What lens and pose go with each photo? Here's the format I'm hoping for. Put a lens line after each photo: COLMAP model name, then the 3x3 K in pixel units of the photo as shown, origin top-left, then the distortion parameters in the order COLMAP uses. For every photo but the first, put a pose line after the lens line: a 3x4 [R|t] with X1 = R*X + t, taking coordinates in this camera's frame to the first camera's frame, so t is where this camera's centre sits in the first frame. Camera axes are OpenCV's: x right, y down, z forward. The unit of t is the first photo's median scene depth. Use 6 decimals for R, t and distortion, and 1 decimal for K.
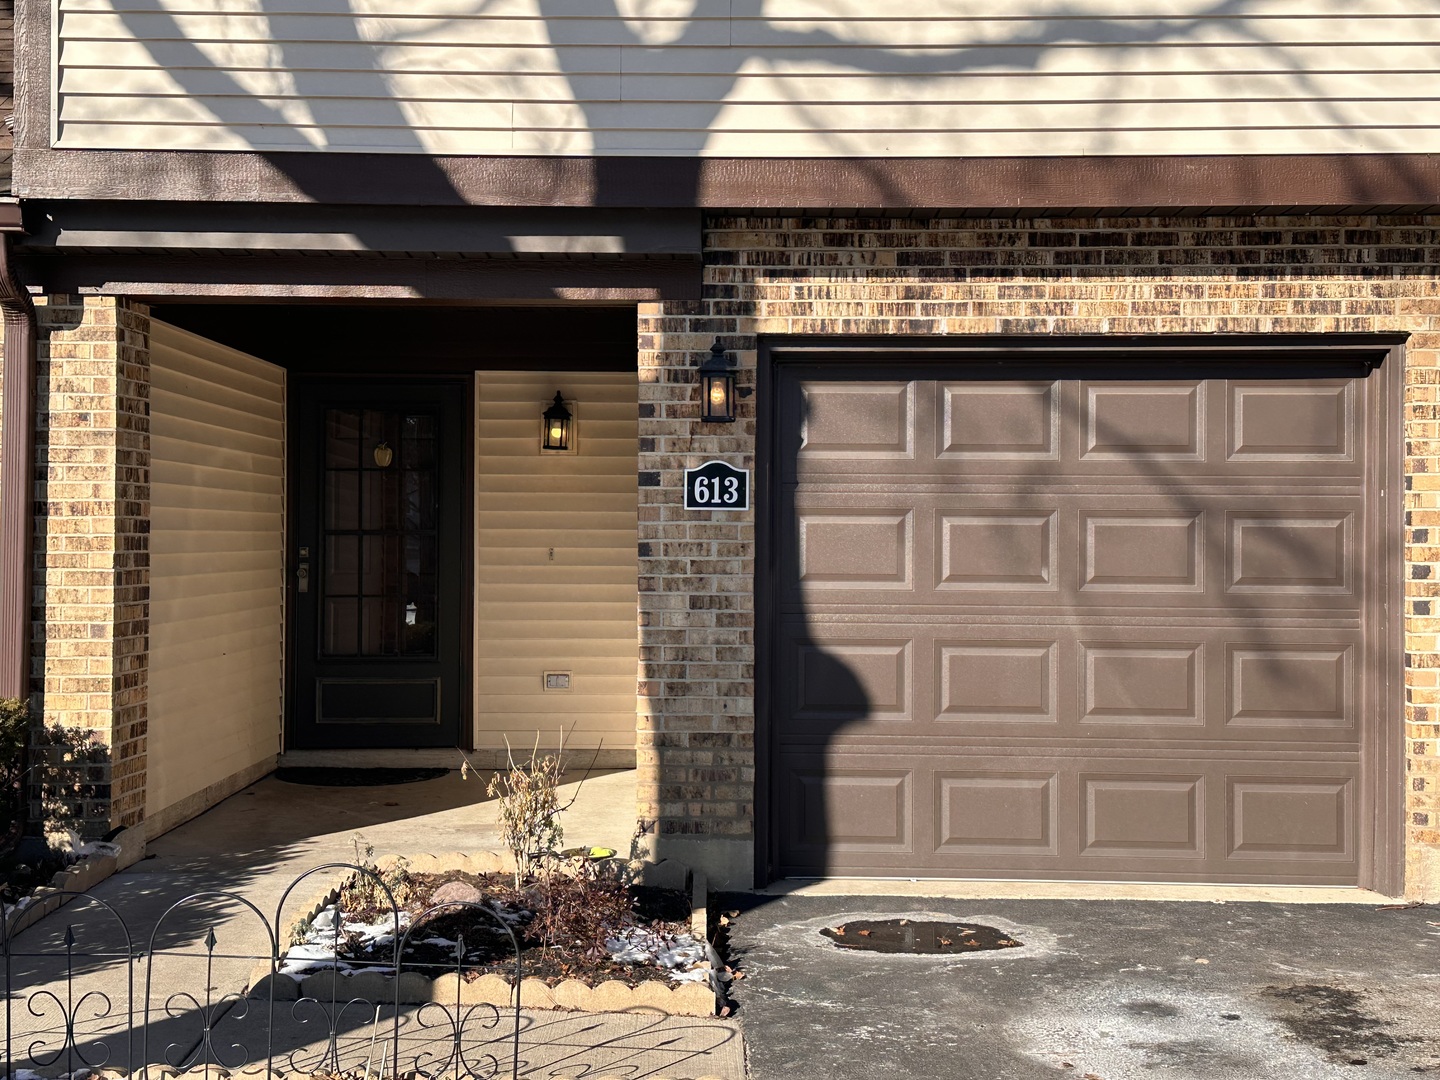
lens RADIAL K [[1756.6, 0, 720.0], [0, 1756.6, 540.0], [0, 0, 1]] dist [0.122701, -0.004570]
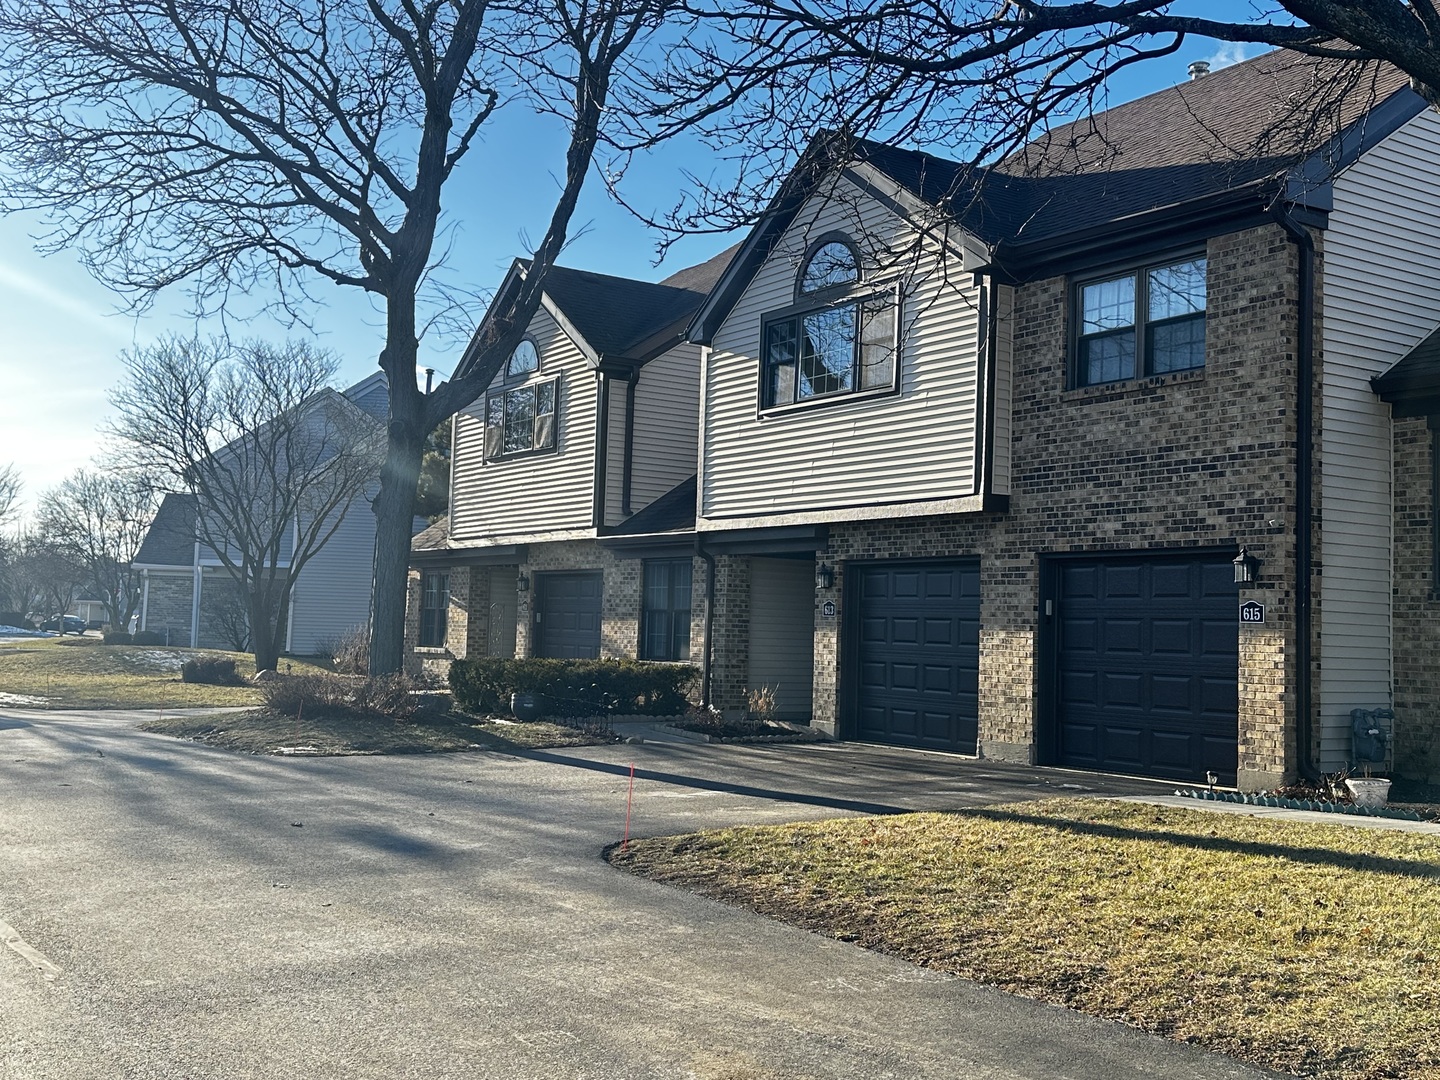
lens RADIAL K [[1541.0, 0, 720.0], [0, 1541.0, 540.0], [0, 0, 1]] dist [0.070908, -0.003339]
pose [[0.549720, -0.038454, -0.834463, 2.182972], [-0.027486, 0.997566, -0.064077, 0.028258], [0.834897, 0.058161, 0.547325, -0.668606]]
